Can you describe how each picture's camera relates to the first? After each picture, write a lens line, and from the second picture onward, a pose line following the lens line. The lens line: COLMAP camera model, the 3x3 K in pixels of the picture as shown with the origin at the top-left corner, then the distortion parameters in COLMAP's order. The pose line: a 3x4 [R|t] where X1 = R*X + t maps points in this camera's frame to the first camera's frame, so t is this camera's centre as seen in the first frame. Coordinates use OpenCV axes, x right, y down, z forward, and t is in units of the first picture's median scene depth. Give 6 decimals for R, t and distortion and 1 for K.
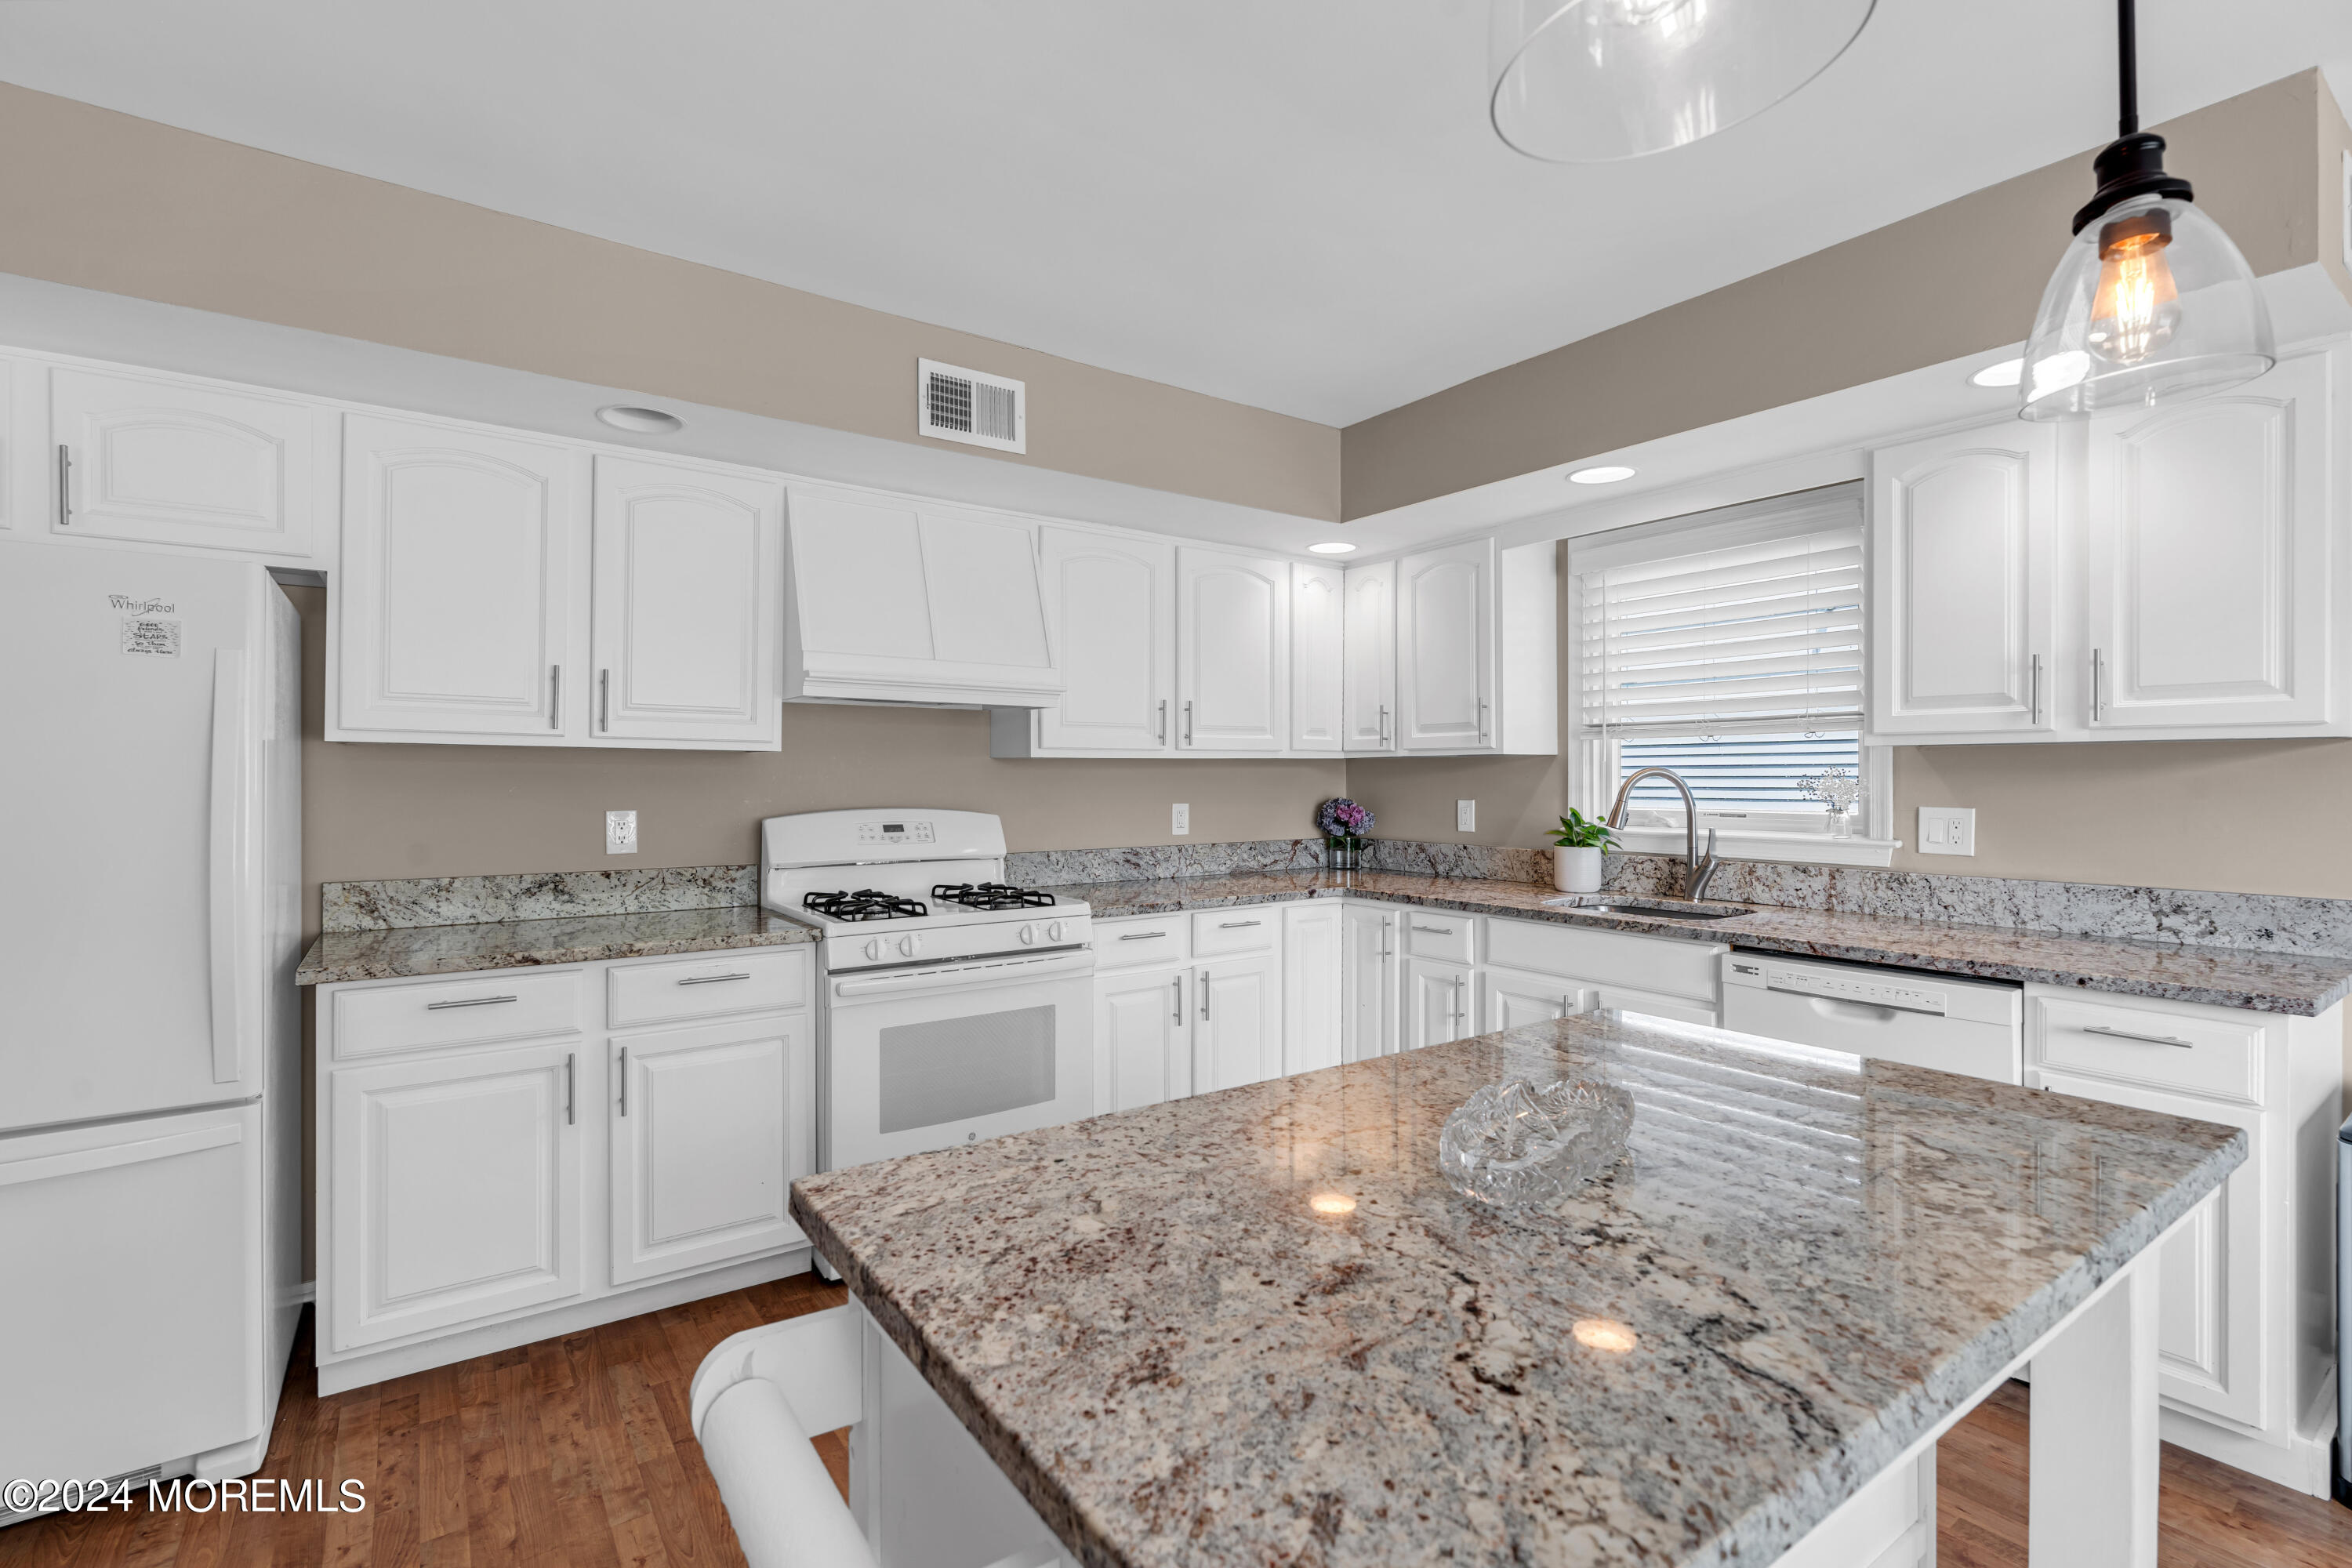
lens RADIAL K [[1075.9, 0, 1196.2], [0, 1075.9, 780.1], [0, 0, 1]] dist [-0.000375, 0.000492]
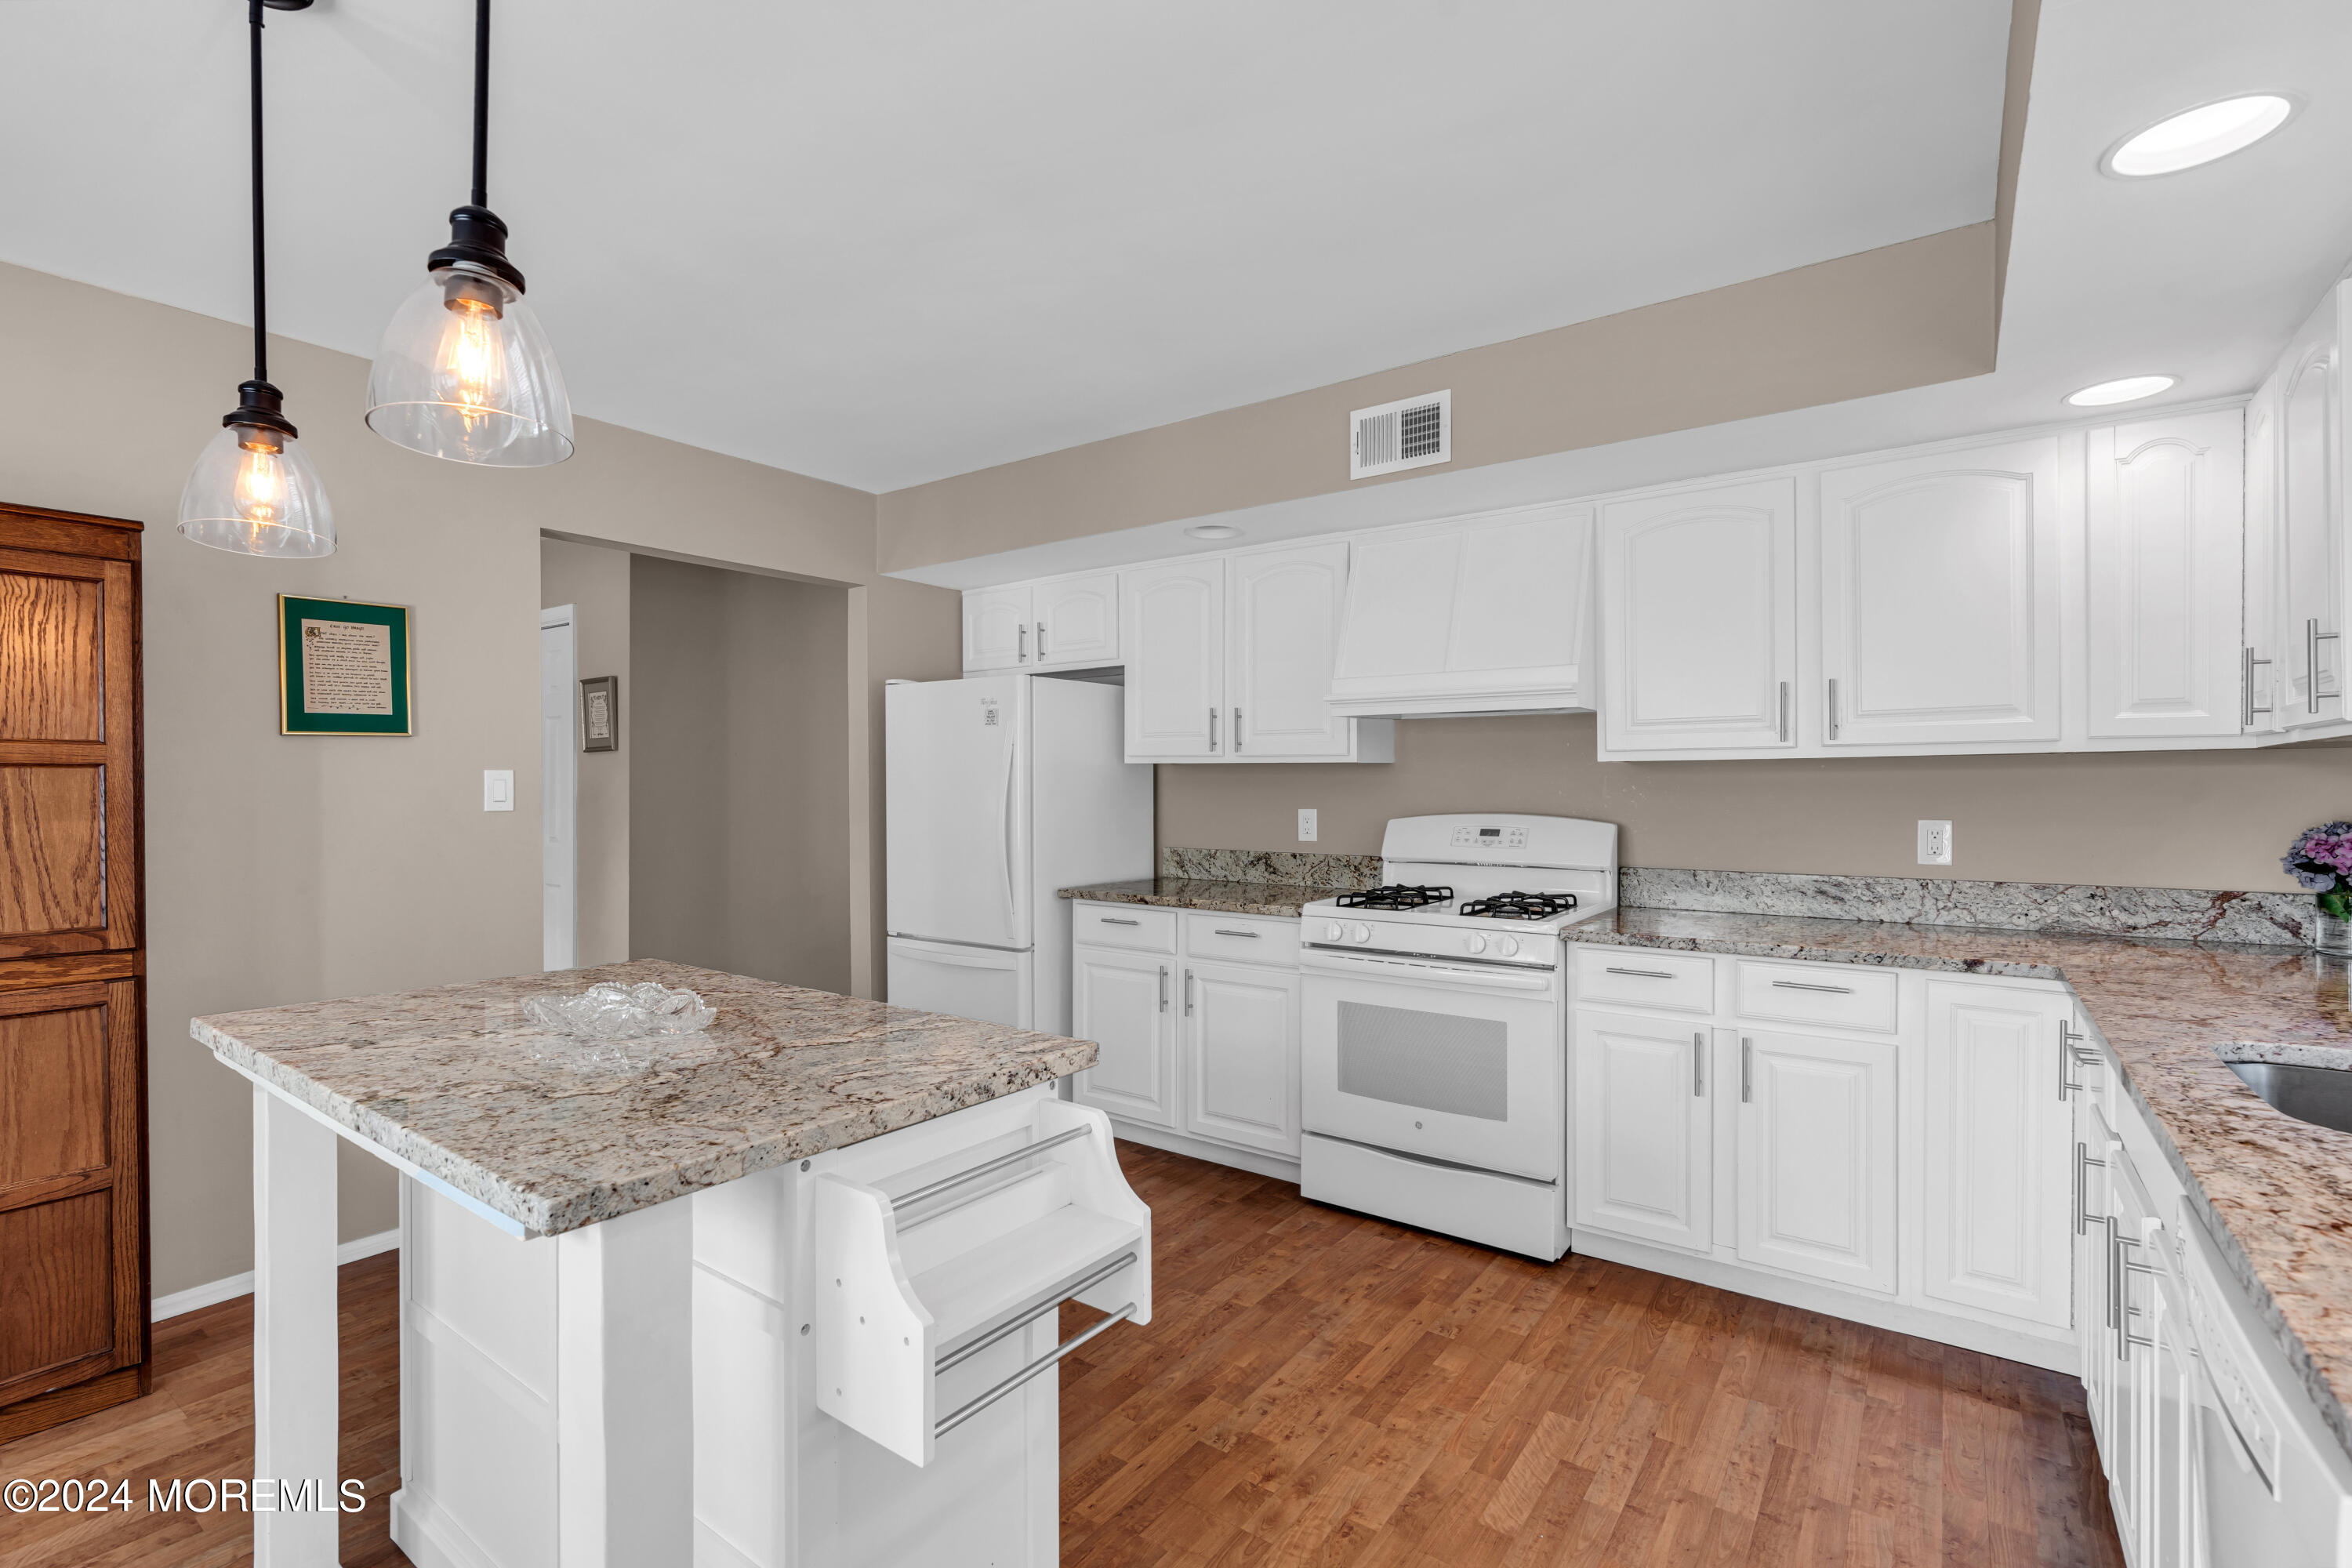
lens RADIAL K [[1075.9, 0, 1187.9], [0, 1075.9, 790.7], [0, 0, 1]] dist [-0.000375, 0.000492]
pose [[0.314759, 0.002469, -0.949168, 0.639003], [-0.002283, 0.999996, 0.001844, 0.002814], [0.949169, 0.001586, 0.314763, 0.404143]]
